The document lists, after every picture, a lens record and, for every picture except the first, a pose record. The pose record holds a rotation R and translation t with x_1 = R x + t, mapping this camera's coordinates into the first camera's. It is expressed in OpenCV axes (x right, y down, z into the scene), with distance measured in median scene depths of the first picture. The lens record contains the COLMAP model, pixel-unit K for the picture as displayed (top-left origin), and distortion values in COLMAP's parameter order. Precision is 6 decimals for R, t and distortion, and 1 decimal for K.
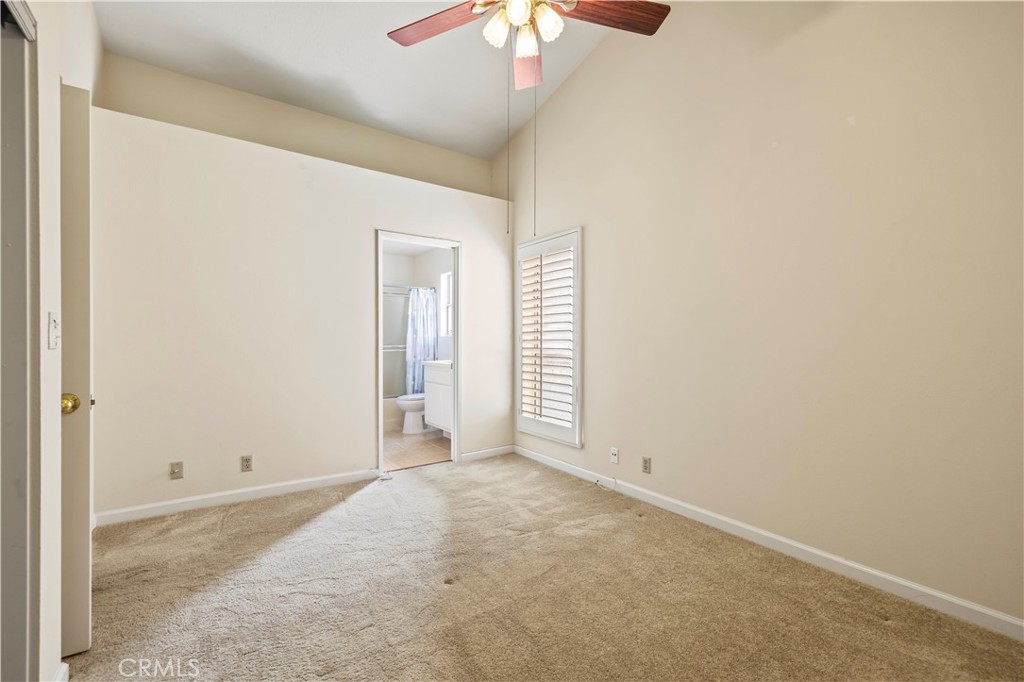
lens RADIAL K [[441.9, 0, 513.9], [0, 441.9, 340.9], [0, 0, 1]] dist [0.002378, 0.000336]
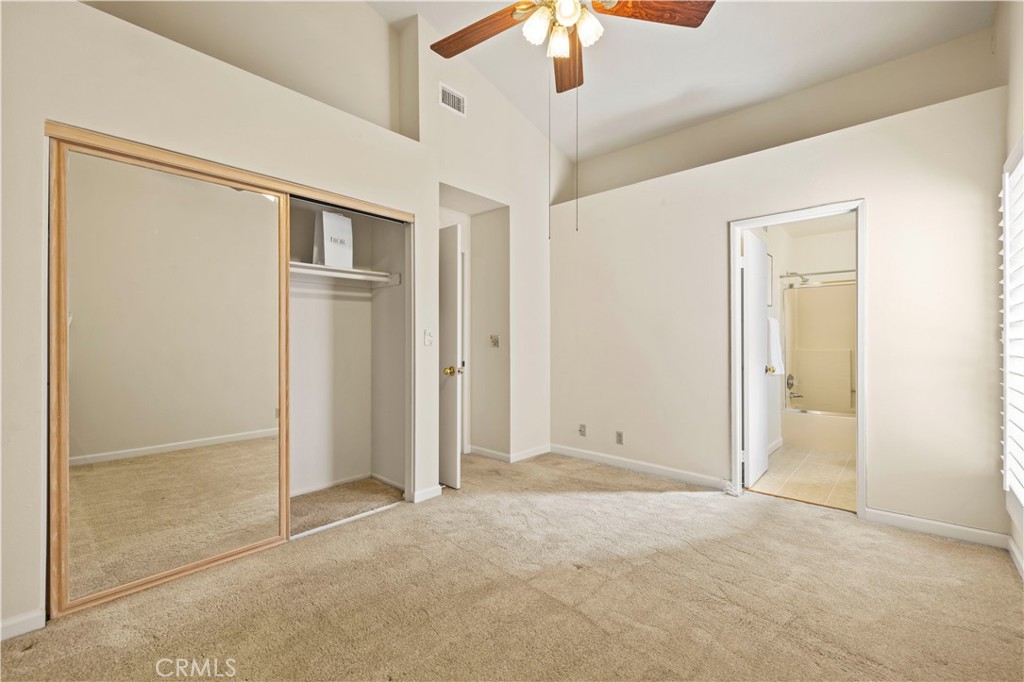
lens RADIAL K [[441.9, 0, 507.2], [0, 441.9, 342.3], [0, 0, 1]] dist [0.002378, 0.000336]
pose [[0.192588, -0.003600, -0.981273, 0.553561], [-0.001979, 0.999990, -0.004057, 0.005029], [0.981278, 0.002724, 0.192578, 0.401352]]
